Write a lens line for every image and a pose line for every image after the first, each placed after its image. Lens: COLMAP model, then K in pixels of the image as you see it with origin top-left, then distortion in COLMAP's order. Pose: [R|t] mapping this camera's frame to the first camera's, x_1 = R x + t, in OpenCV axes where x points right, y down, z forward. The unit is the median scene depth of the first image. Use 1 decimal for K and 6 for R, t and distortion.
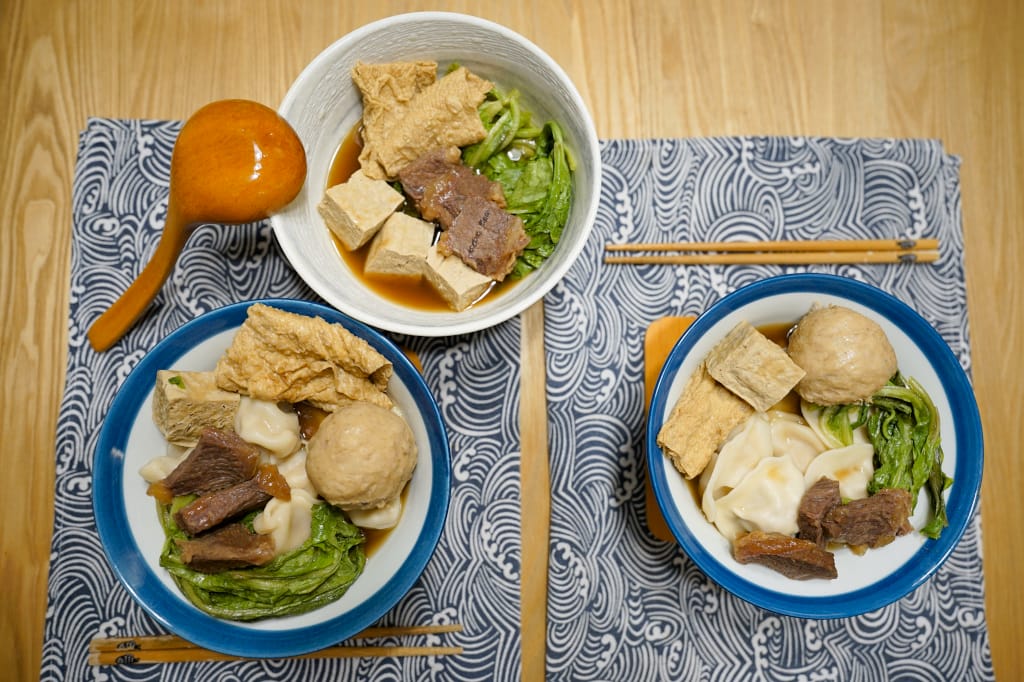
lens RADIAL K [[605.6, 0, 515.9], [0, 605.6, 337.5], [0, 0, 1]] dist [-0.030400, 0.033789]
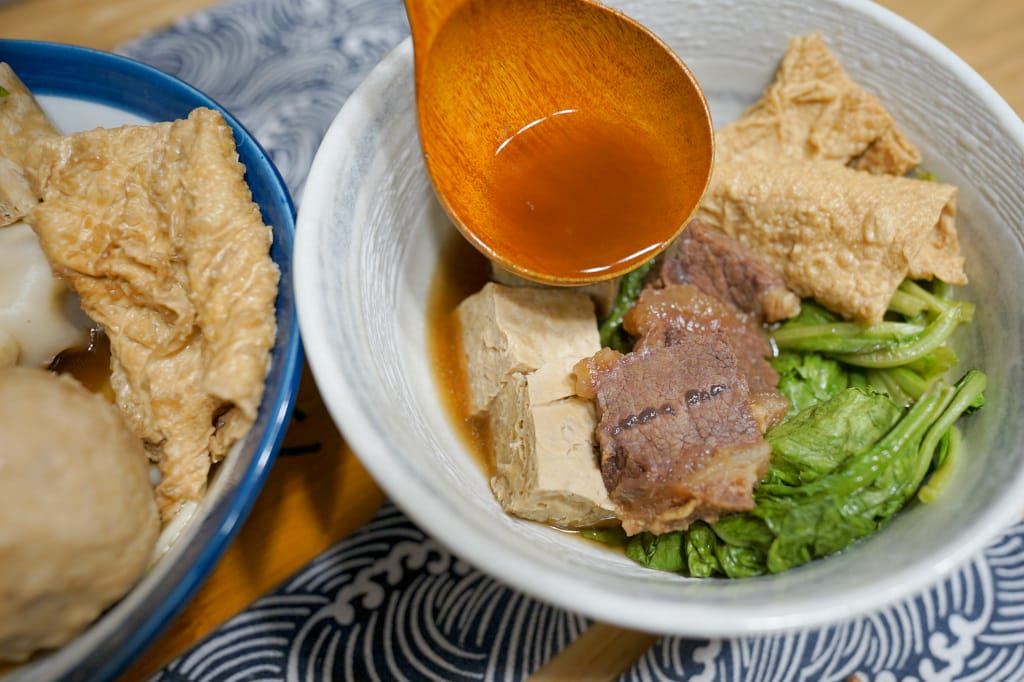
lens RADIAL K [[605.6, 0, 515.9], [0, 605.6, 337.5], [0, 0, 1]] dist [-0.030400, 0.033789]
pose [[0.613295, 0.700041, -0.365804, -0.011070], [-0.788800, 0.566754, -0.237876, -0.007263], [0.040798, 0.434434, 0.899779, 0.519327]]
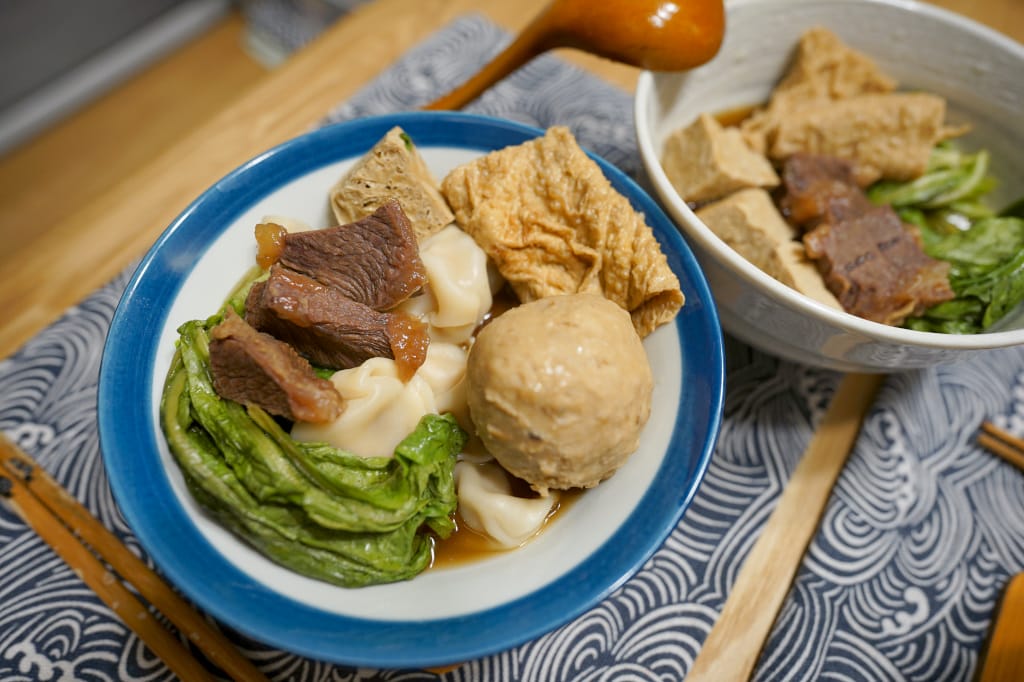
lens RADIAL K [[605.6, 0, 515.9], [0, 605.6, 337.5], [0, 0, 1]] dist [-0.030400, 0.033789]
pose [[0.803914, 0.523781, -0.281736, -0.122973], [-0.593486, 0.737294, -0.322756, 0.292919], [0.038669, 0.426675, 0.903578, 0.377456]]
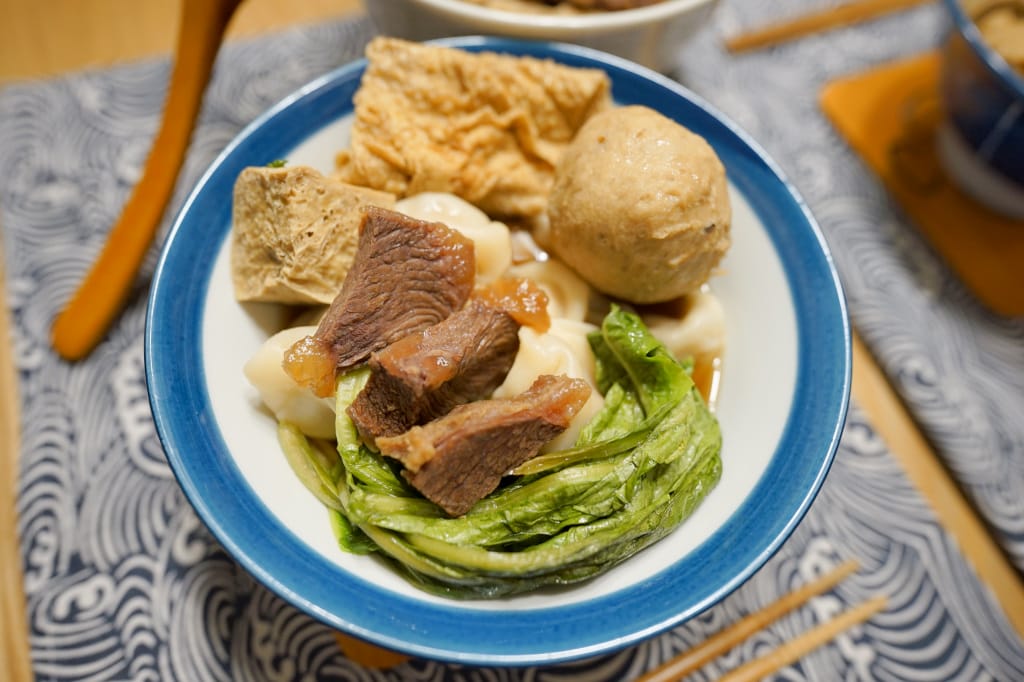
lens RADIAL K [[605.6, 0, 515.9], [0, 605.6, 337.5], [0, 0, 1]] dist [-0.030400, 0.033789]
pose [[0.919594, -0.340978, 0.195143, -0.407057], [0.387031, 0.871589, -0.300899, 0.339093], [-0.067484, 0.352232, 0.933477, 0.422829]]
